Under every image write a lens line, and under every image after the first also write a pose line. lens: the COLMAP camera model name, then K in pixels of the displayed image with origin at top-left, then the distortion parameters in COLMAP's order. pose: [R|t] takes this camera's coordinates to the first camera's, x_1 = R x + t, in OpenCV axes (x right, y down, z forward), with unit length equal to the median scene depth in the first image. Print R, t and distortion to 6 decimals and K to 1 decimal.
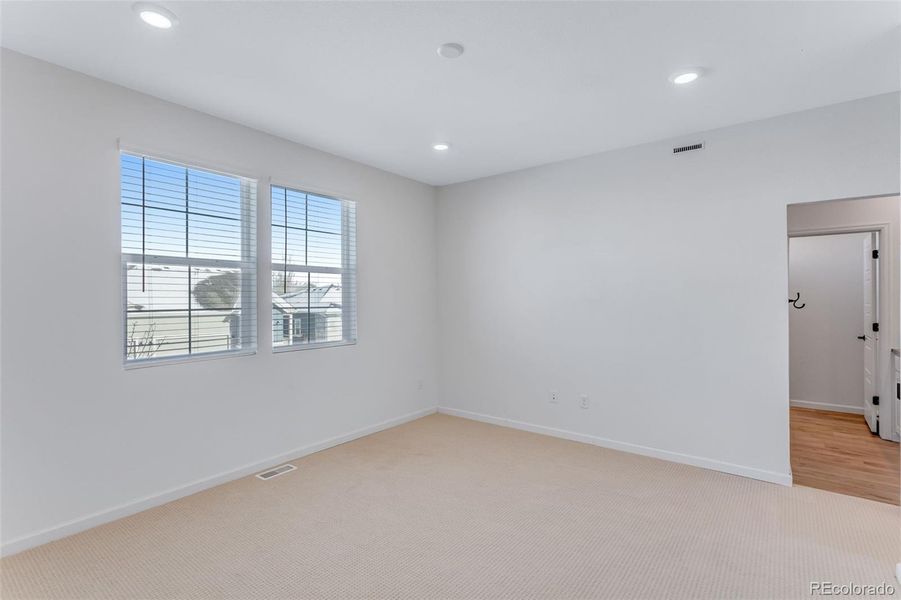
lens RADIAL K [[435.0, 0, 450.5], [0, 435.0, 300.0], [0, 0, 1]] dist [0.003274, 0.000362]
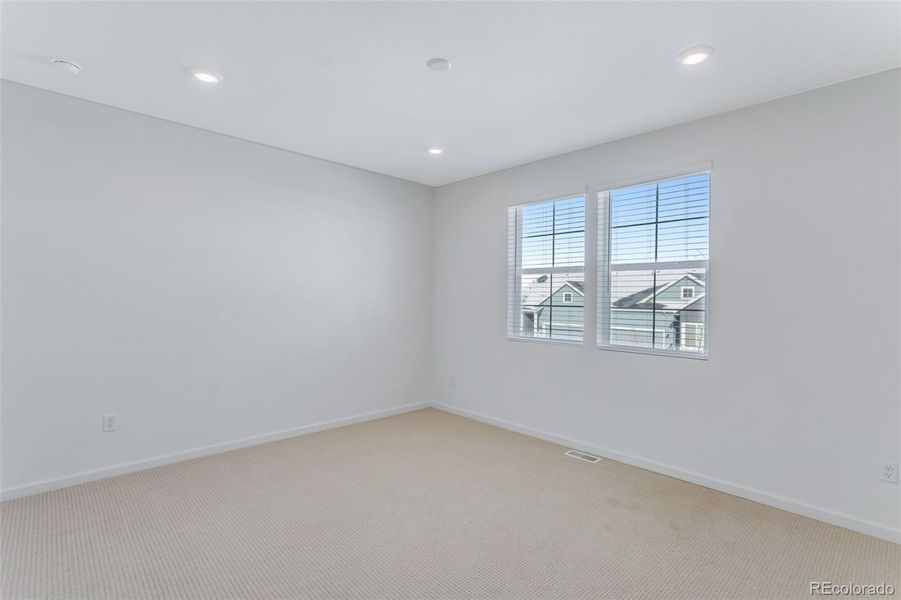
lens RADIAL K [[435.0, 0, 450.5], [0, 435.0, 300.0], [0, 0, 1]] dist [0.003274, 0.000362]
pose [[-0.166296, 0.000577, -0.986076, 0.739430], [-0.018025, 0.999831, 0.003625, 0.004676], [0.985911, 0.018377, -0.166257, 0.856569]]
